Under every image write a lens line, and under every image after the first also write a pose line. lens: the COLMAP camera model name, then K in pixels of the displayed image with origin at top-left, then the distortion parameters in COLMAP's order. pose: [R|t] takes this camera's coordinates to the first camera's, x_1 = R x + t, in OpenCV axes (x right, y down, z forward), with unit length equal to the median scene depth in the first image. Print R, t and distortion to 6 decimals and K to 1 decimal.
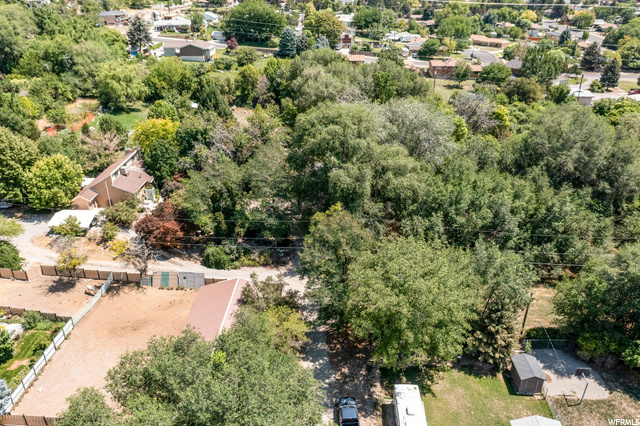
lens RADIAL K [[516.0, 0, 320.0], [0, 516.0, 213.0], [0, 0, 1]] dist [-0.001464, -0.001428]
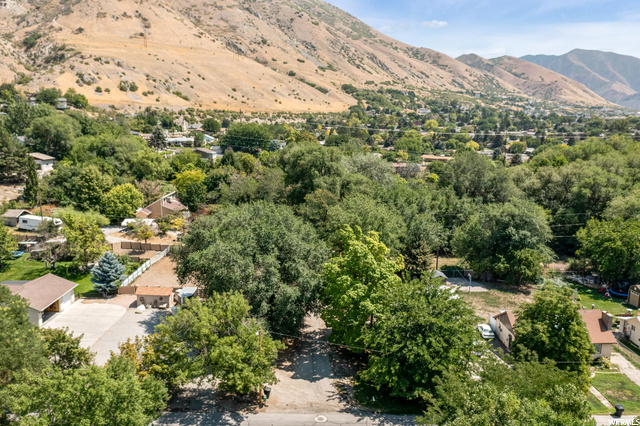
lens RADIAL K [[516.0, 0, 320.0], [0, 516.0, 213.0], [0, 0, 1]] dist [-0.001464, -0.001428]
pose [[0.998751, -0.001246, 0.049947, -0.032375], [0.014517, 0.963795, -0.266249, 0.335337], [-0.047807, 0.266642, 0.962609, -0.382642]]
